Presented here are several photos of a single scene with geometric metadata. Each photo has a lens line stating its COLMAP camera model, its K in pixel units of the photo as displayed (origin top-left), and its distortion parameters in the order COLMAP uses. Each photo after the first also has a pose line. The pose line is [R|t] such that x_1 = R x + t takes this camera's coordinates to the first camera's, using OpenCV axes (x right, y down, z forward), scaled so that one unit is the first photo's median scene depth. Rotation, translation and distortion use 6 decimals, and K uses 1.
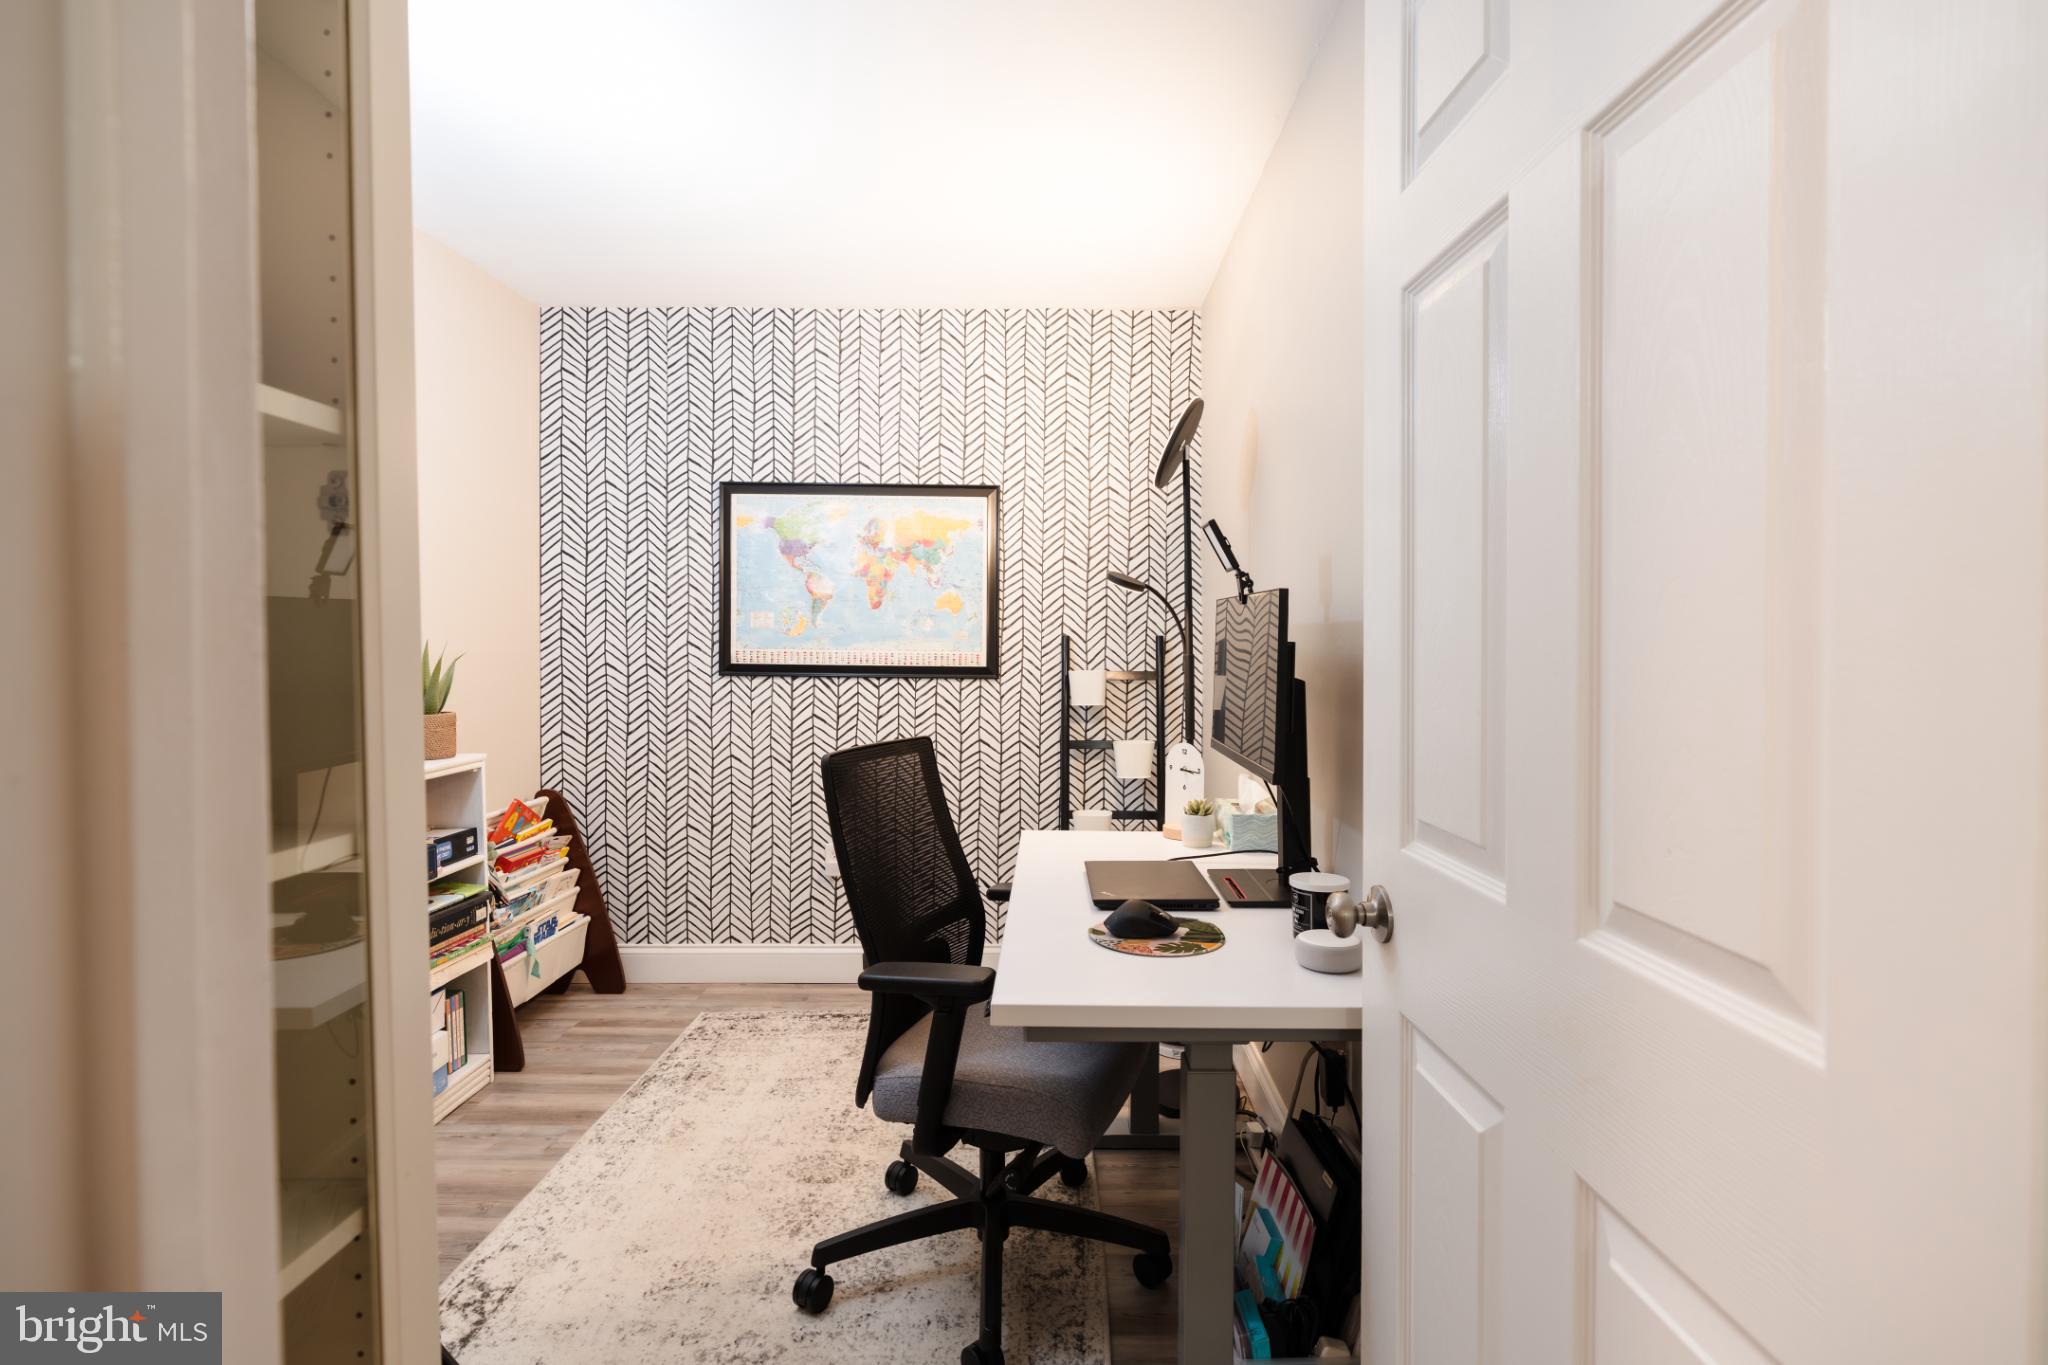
lens RADIAL K [[938.9, 0, 1026.4], [0, 938.9, 667.7], [0, 0, 1]] dist [-0.013765, 0.003842]
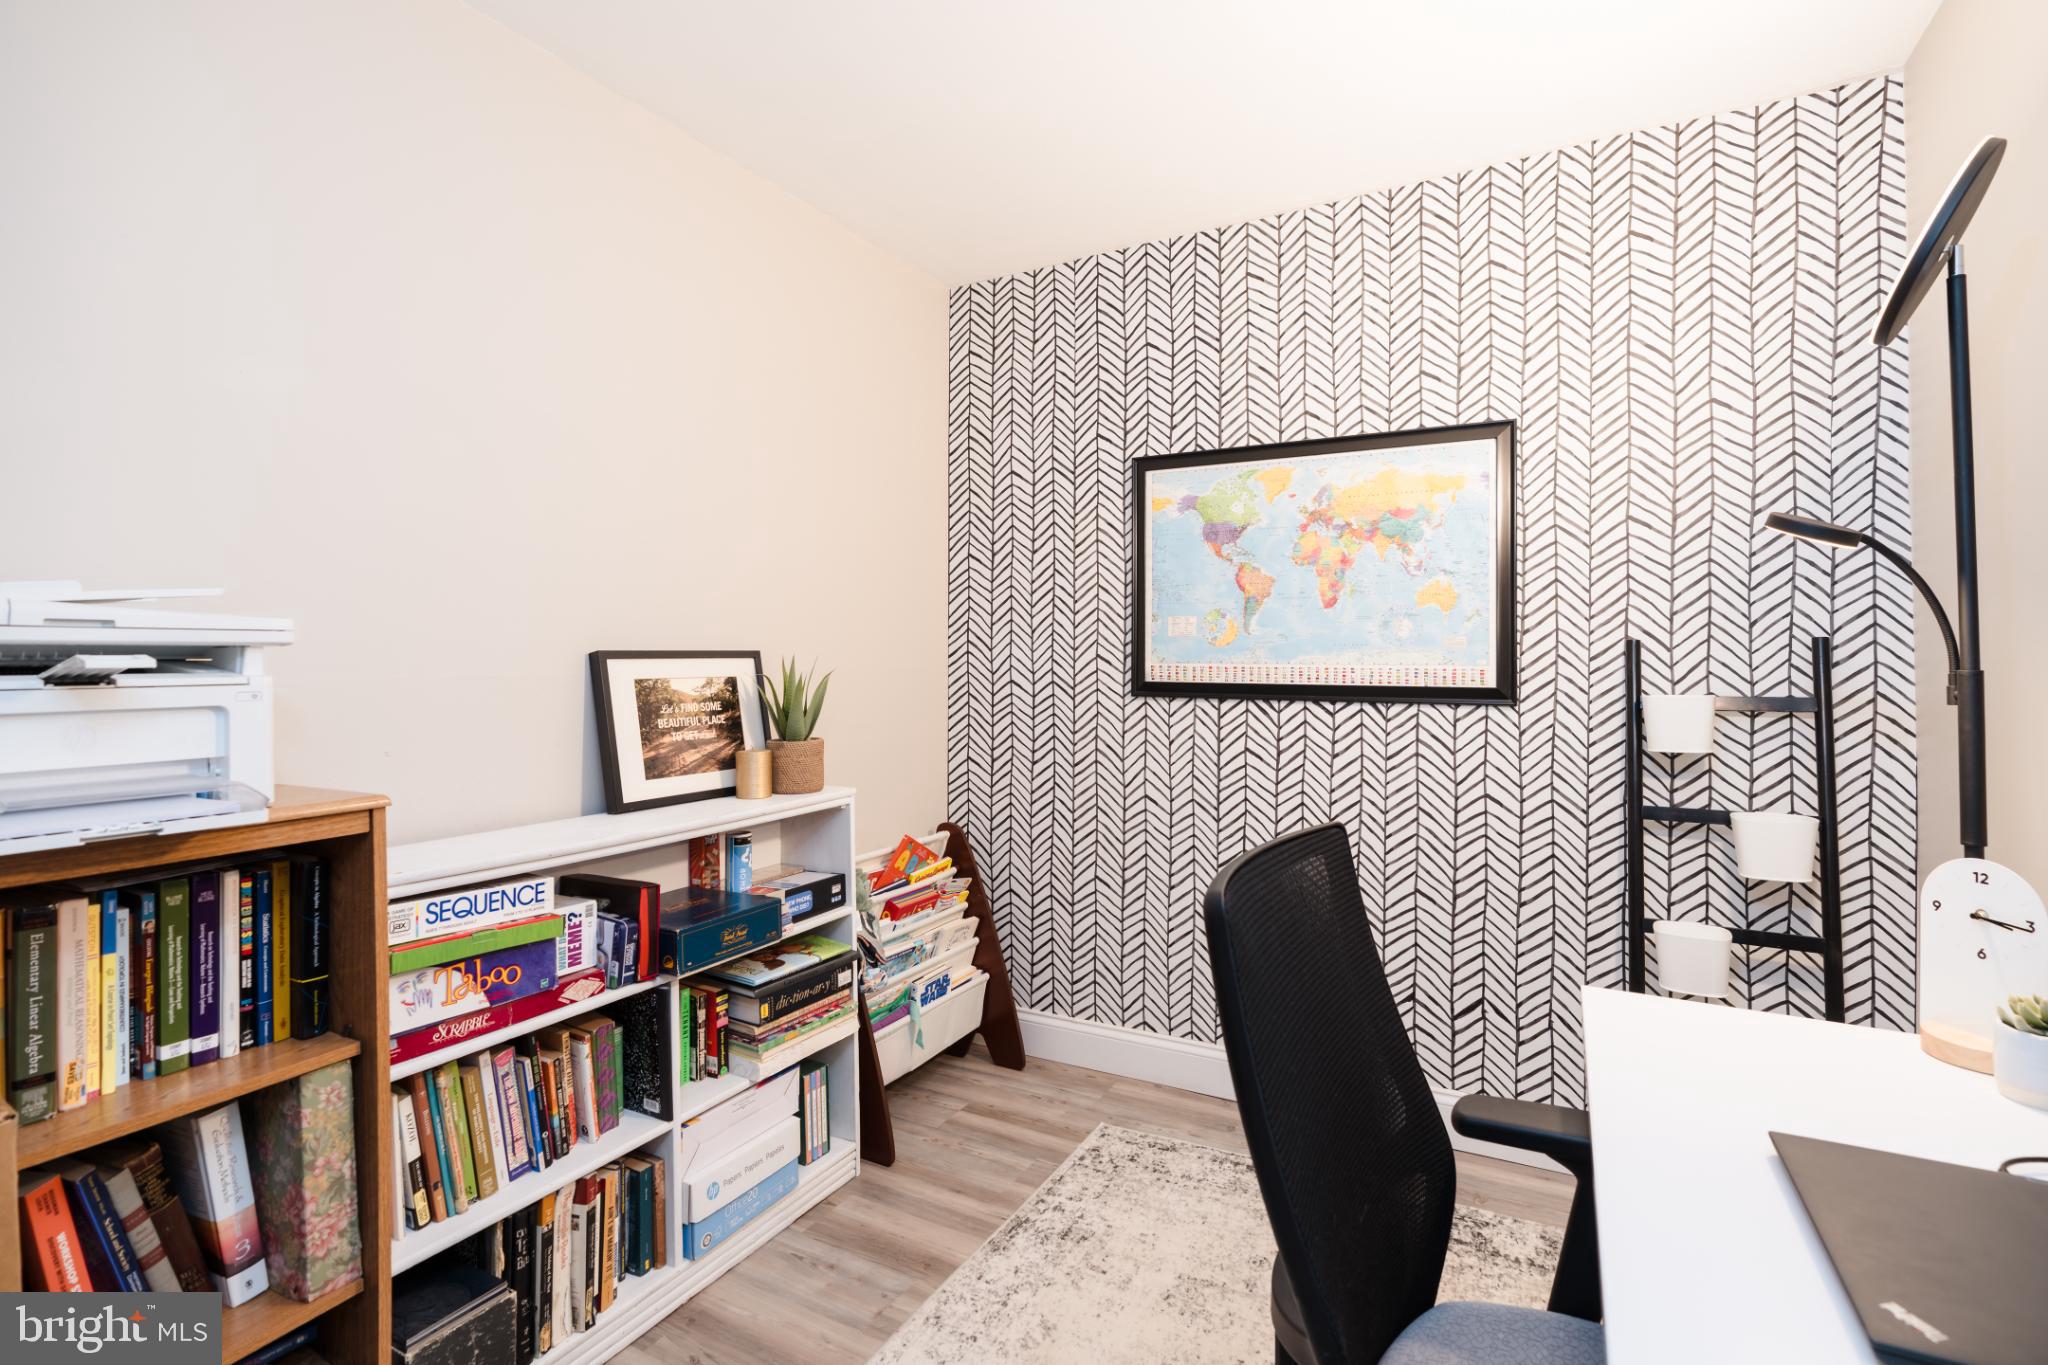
lens RADIAL K [[938.9, 0, 1048.5], [0, 938.9, 663.4], [0, 0, 1]] dist [-0.013765, 0.003842]
pose [[0.891816, -0.005393, -0.452366, -0.025090], [-0.002720, 0.999847, -0.017282, -0.005997], [0.452390, 0.016643, 0.891665, 0.250631]]
